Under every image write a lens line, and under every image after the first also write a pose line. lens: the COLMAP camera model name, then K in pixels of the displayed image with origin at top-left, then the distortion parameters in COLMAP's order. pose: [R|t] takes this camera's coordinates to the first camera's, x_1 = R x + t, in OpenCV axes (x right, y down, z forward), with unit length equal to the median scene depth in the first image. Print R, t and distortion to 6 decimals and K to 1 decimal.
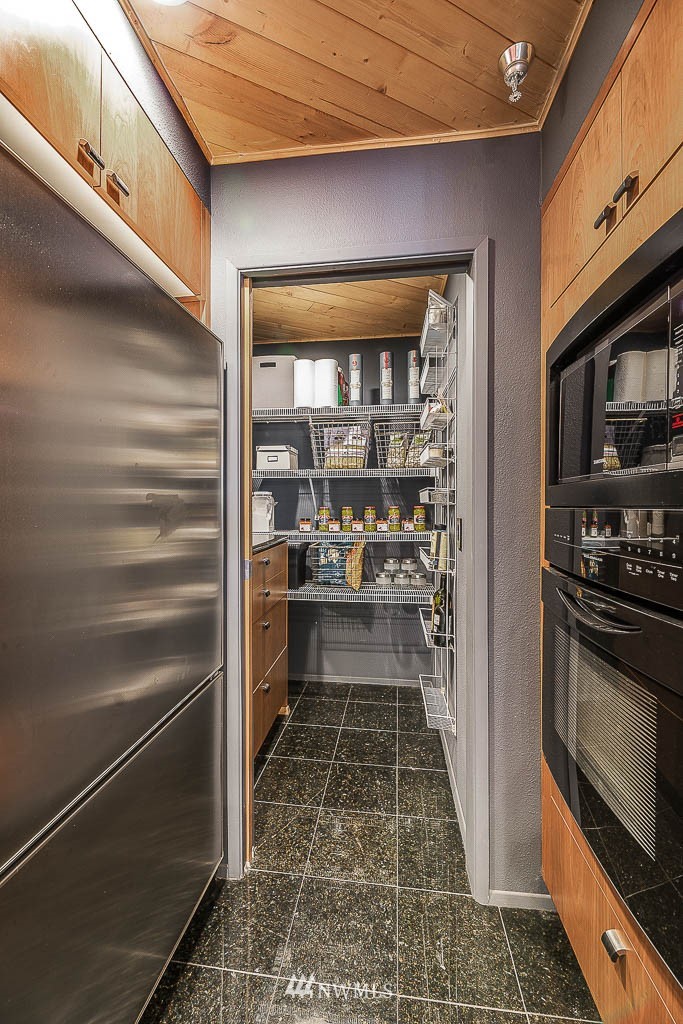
lens RADIAL K [[418.7, 0, 340.1], [0, 418.7, 507.5], [0, 0, 1]] dist [-0.000314, 0.000033]
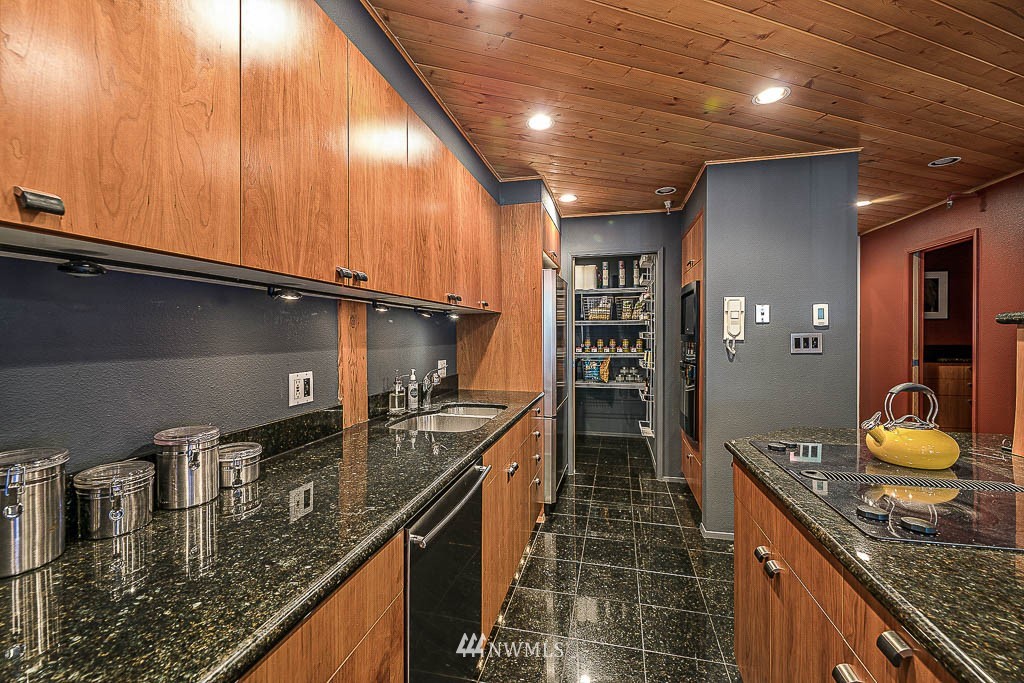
lens RADIAL K [[418.8, 0, 514.4], [0, 418.8, 336.3], [0, 0, 1]] dist [0.000599, 0.000093]
pose [[0.994001, 0.001615, -0.109358, -0.171211], [-0.002240, 0.999982, -0.005591, -0.006541], [0.109347, 0.005802, 0.993987, -0.981147]]
